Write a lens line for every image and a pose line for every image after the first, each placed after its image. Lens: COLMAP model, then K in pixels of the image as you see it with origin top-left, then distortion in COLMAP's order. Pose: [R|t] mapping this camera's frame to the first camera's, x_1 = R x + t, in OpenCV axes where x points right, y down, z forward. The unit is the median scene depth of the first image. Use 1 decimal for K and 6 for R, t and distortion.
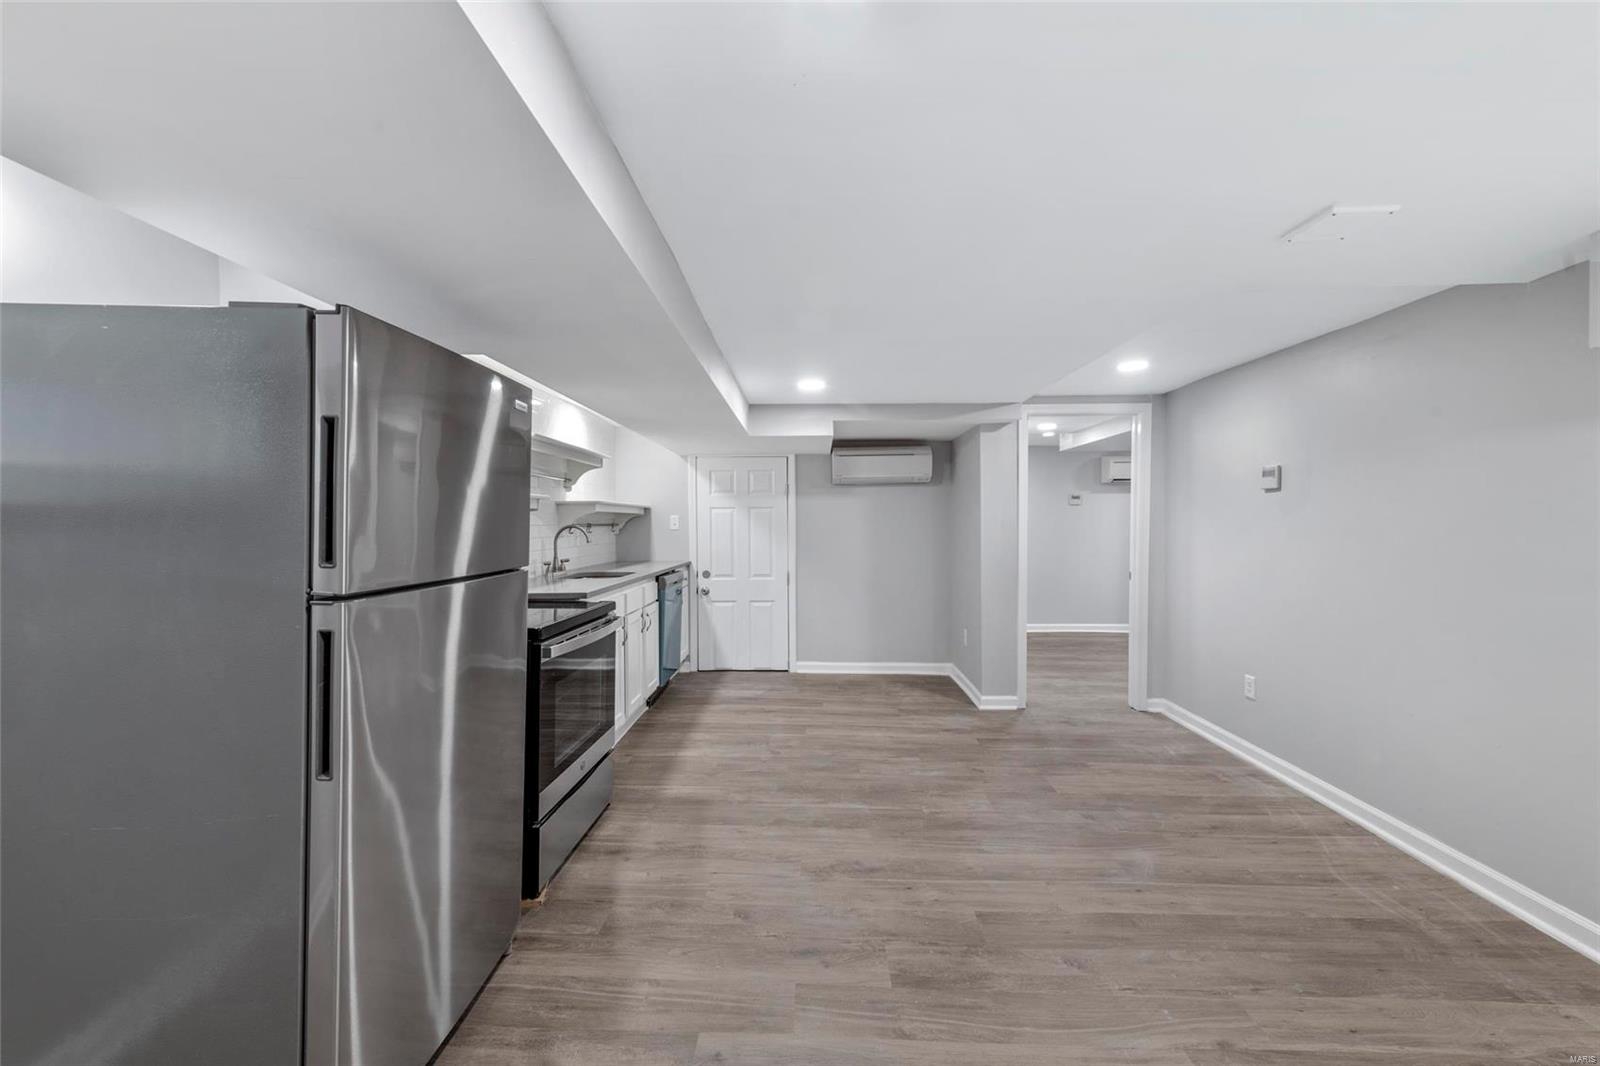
lens RADIAL K [[643.1, 0, 803.8], [0, 643.1, 520.8], [0, 0, 1]] dist [0.000401, 0.000092]
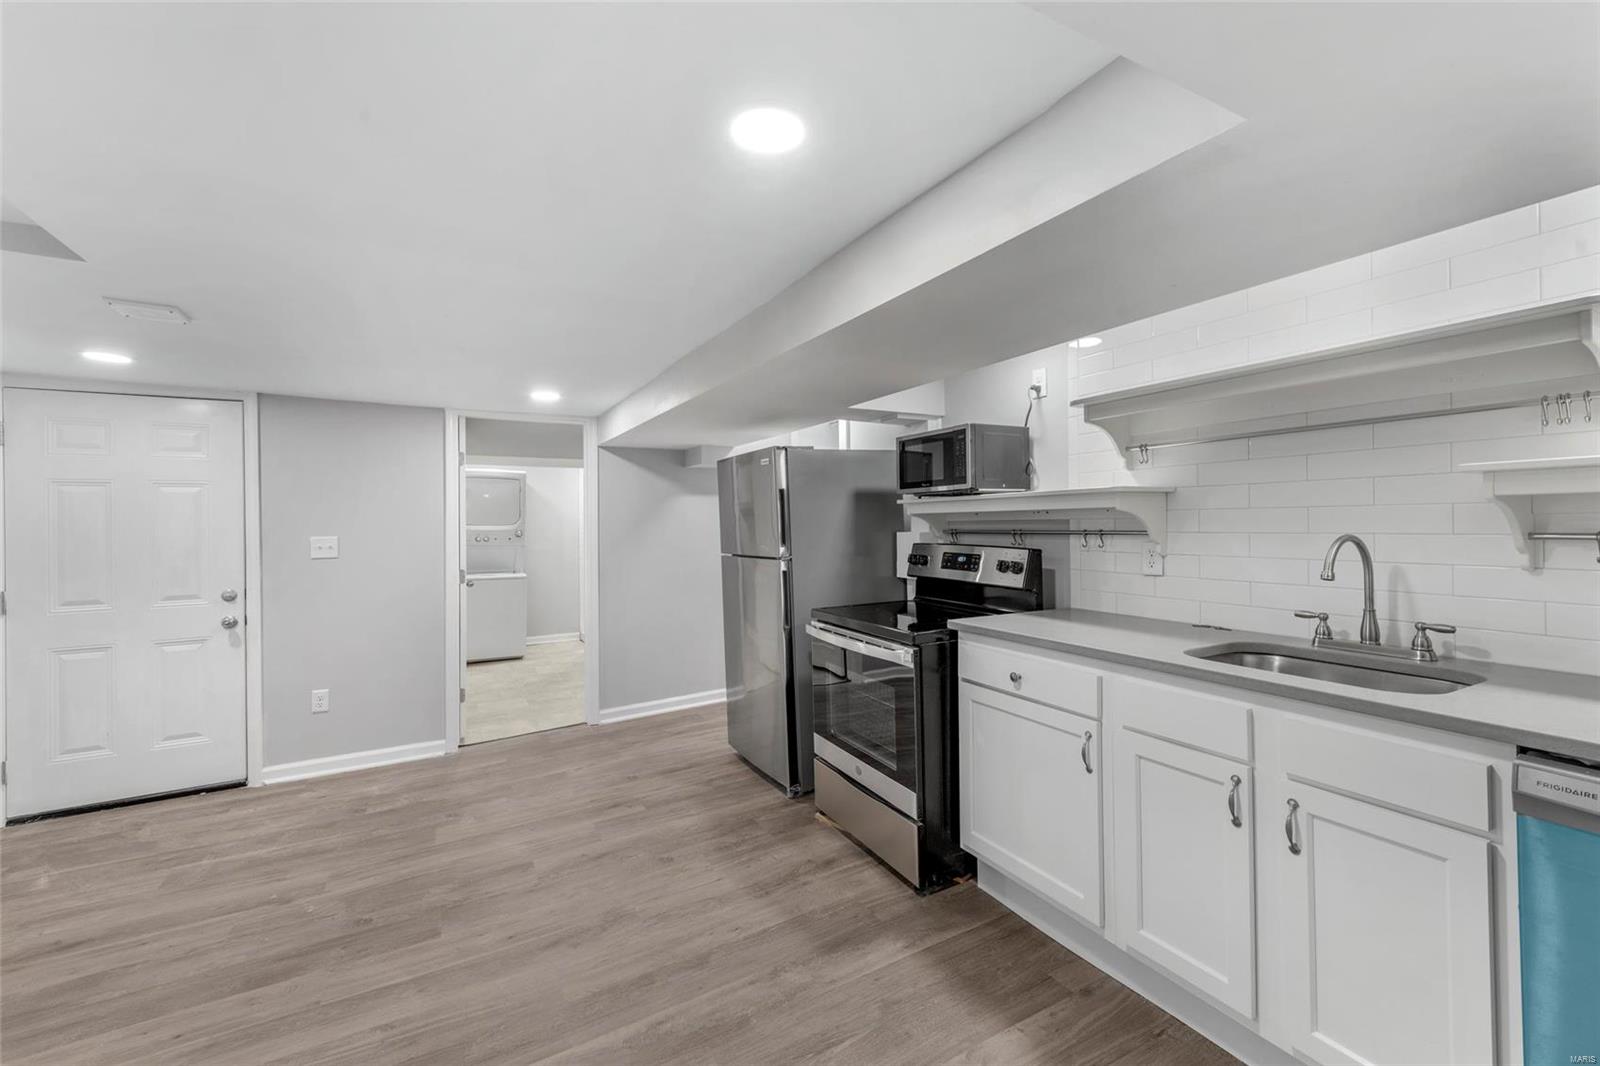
lens RADIAL K [[643.1, 0, 803.8], [0, 643.1, 520.8], [0, 0, 1]] dist [0.000401, 0.000092]
pose [[-0.868402, 0.009573, -0.495769, 0.246947], [0.017707, 0.999775, -0.011712, -0.002338], [0.495545, -0.018950, -0.868375, 1.990723]]
